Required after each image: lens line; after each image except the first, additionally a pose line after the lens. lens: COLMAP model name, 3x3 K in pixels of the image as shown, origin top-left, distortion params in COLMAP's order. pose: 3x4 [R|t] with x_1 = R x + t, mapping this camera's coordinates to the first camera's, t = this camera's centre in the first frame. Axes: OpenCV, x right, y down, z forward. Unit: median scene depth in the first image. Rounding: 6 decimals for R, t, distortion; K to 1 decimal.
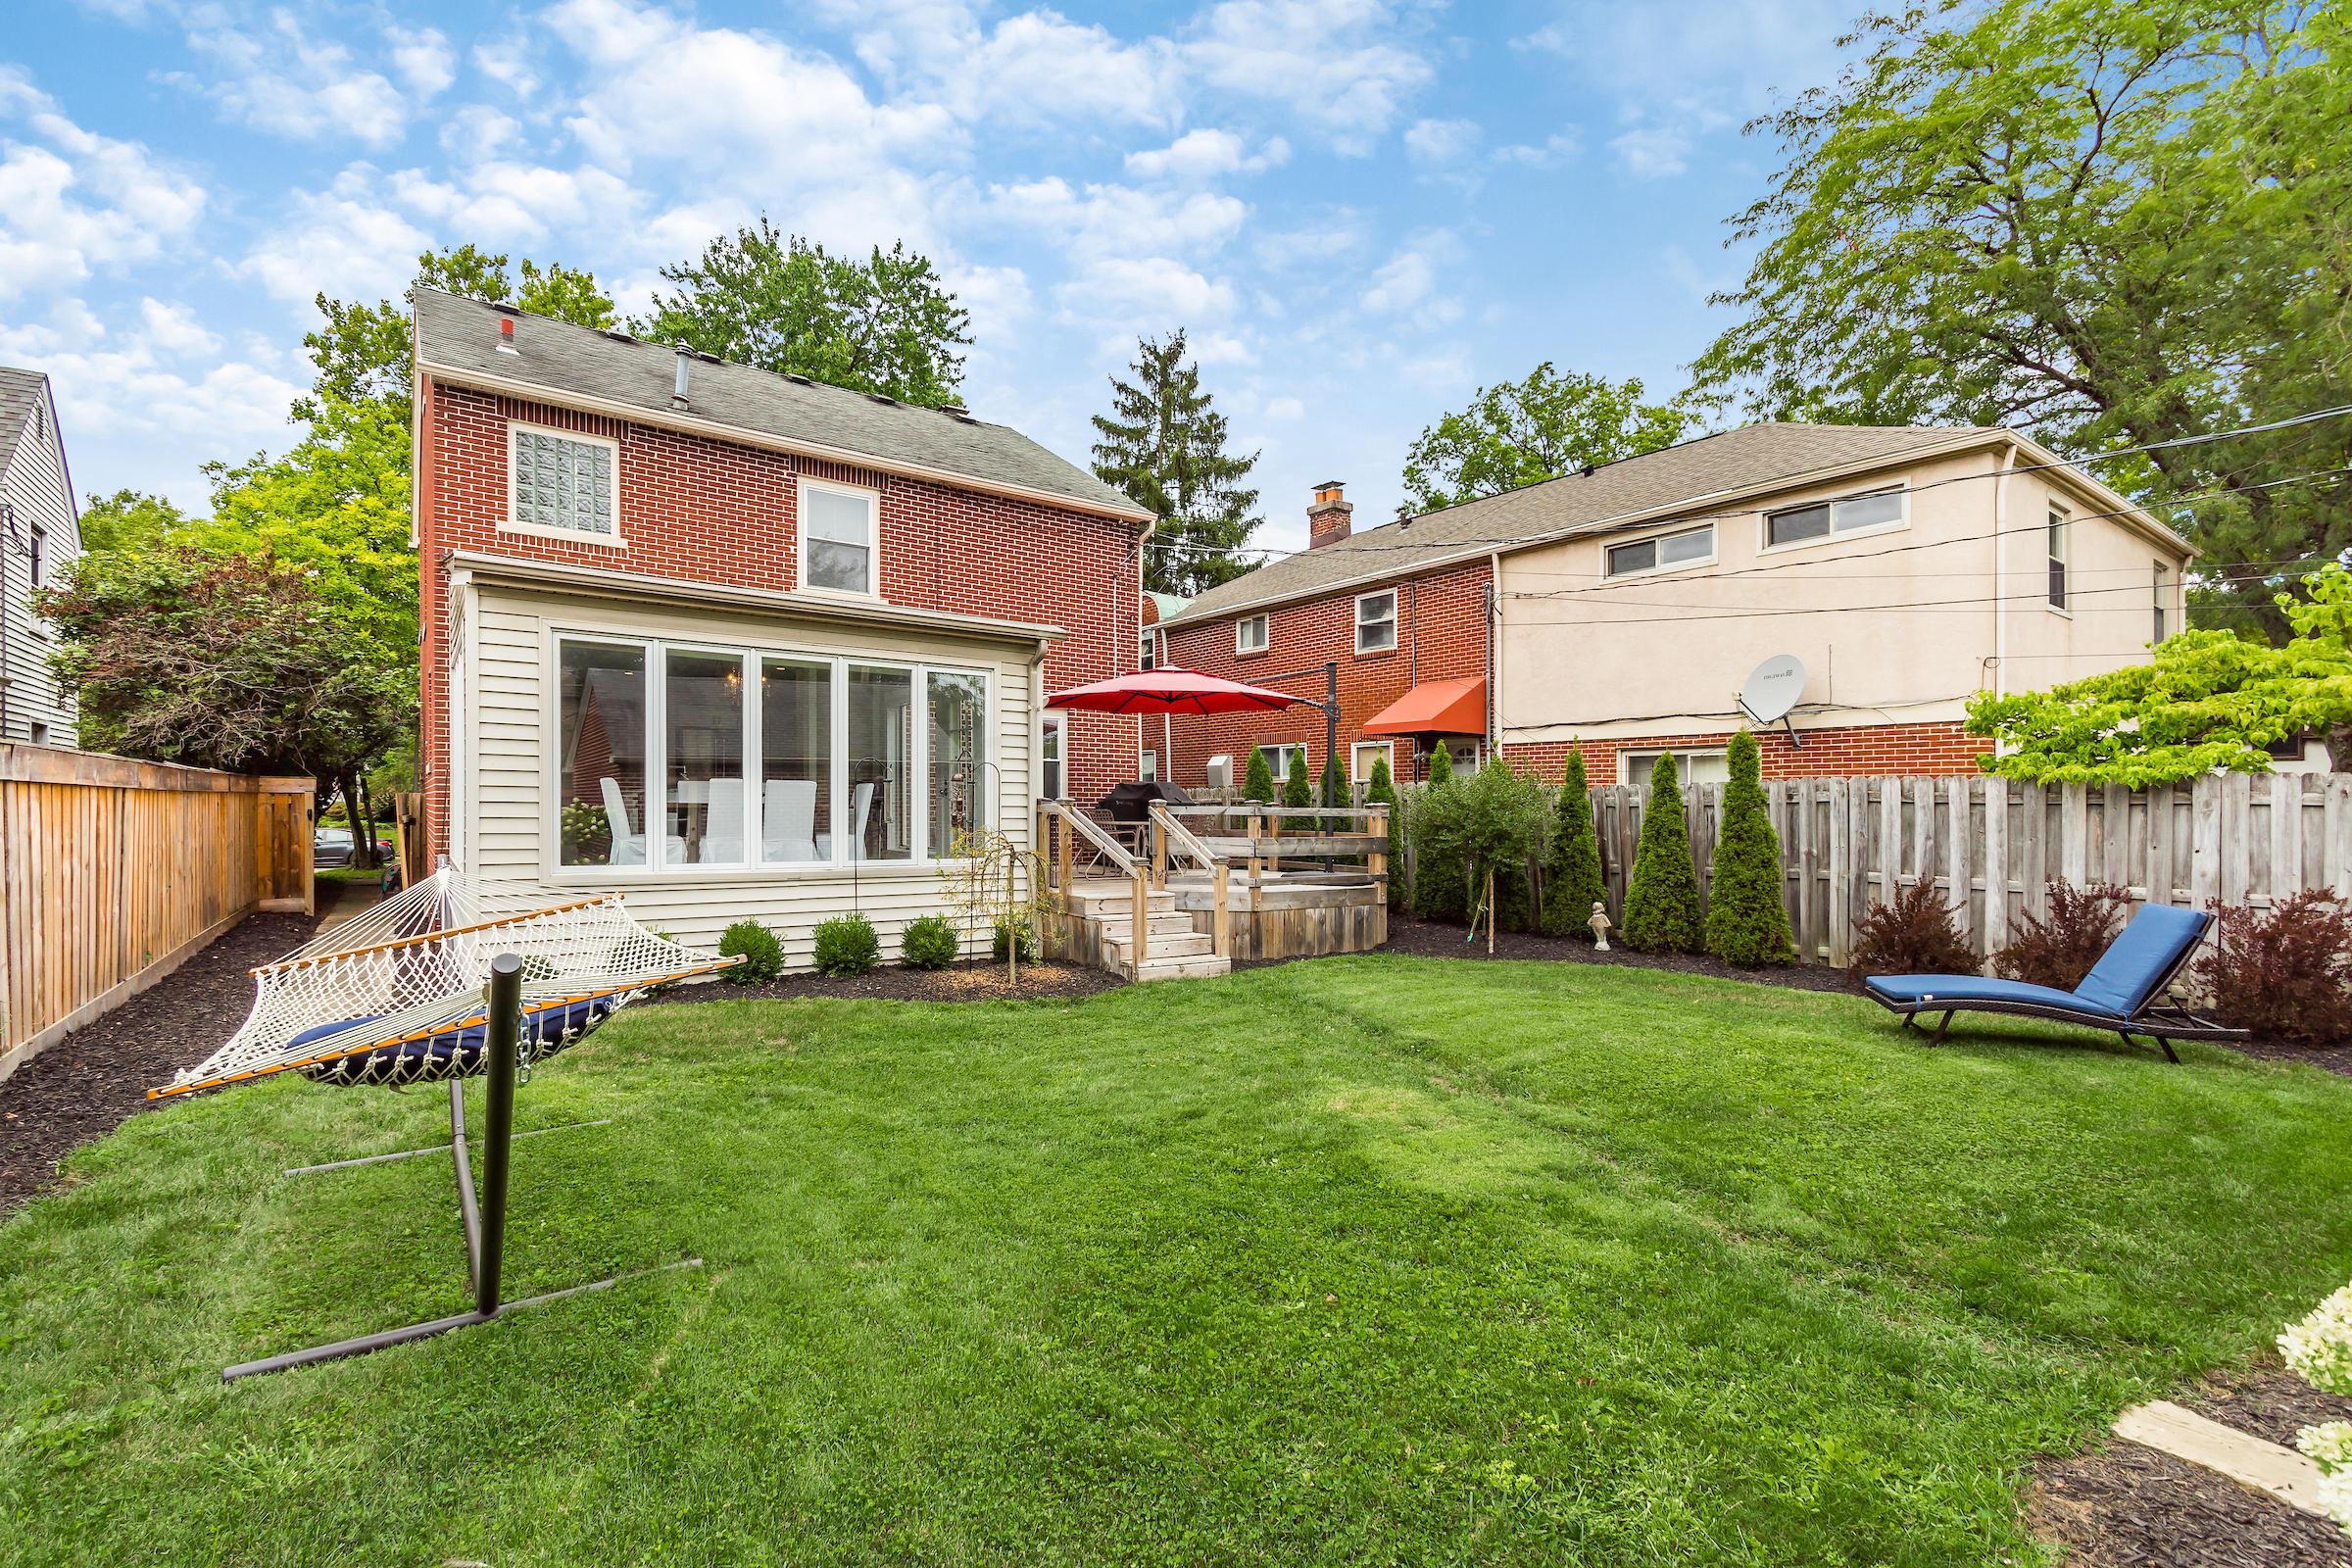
lens RADIAL K [[1051.5, 0, 1165.0], [0, 1051.5, 793.8], [0, 0, 1]] dist [0.001253, -0.000365]
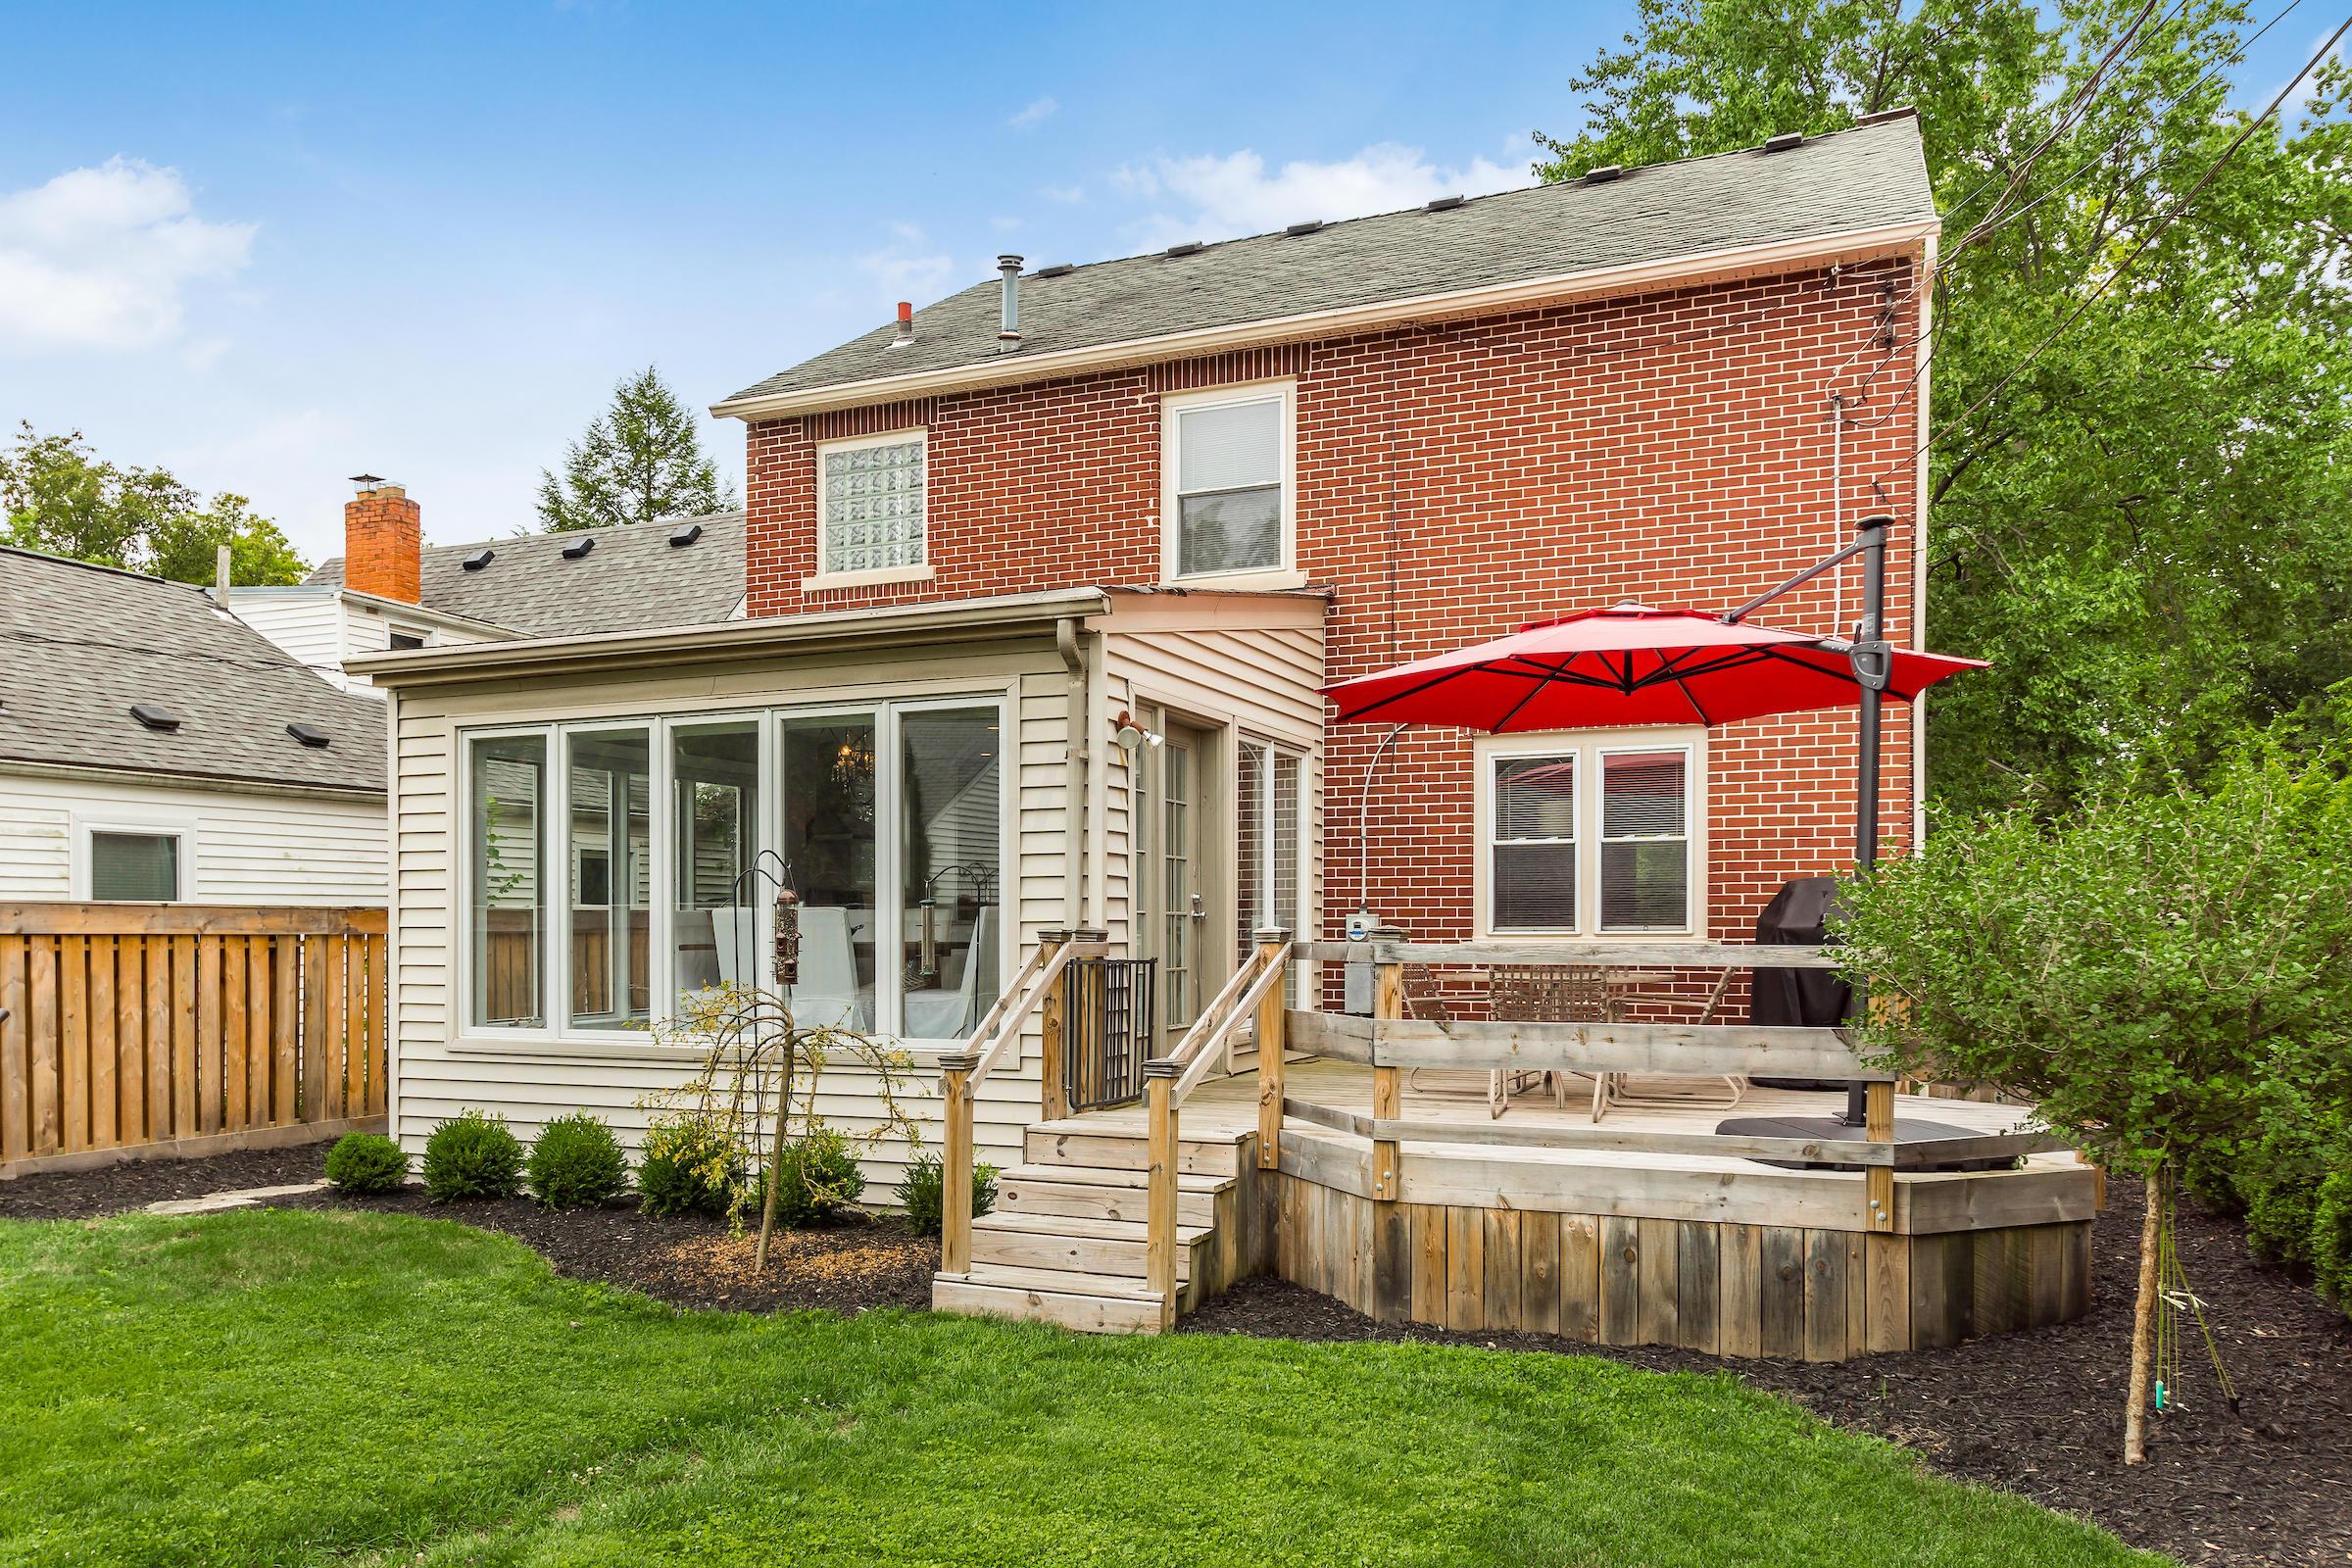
lens RADIAL K [[1696.4, 0, 1129.9], [0, 1696.4, 955.8], [0, 0, 1]] dist [-0.011315, 0.019774]
pose [[0.509053, 0.003965, -0.860726, 0.668901], [0.020715, 0.999643, 0.016856, 0.005647], [0.860486, -0.026410, 0.508789, 0.652337]]
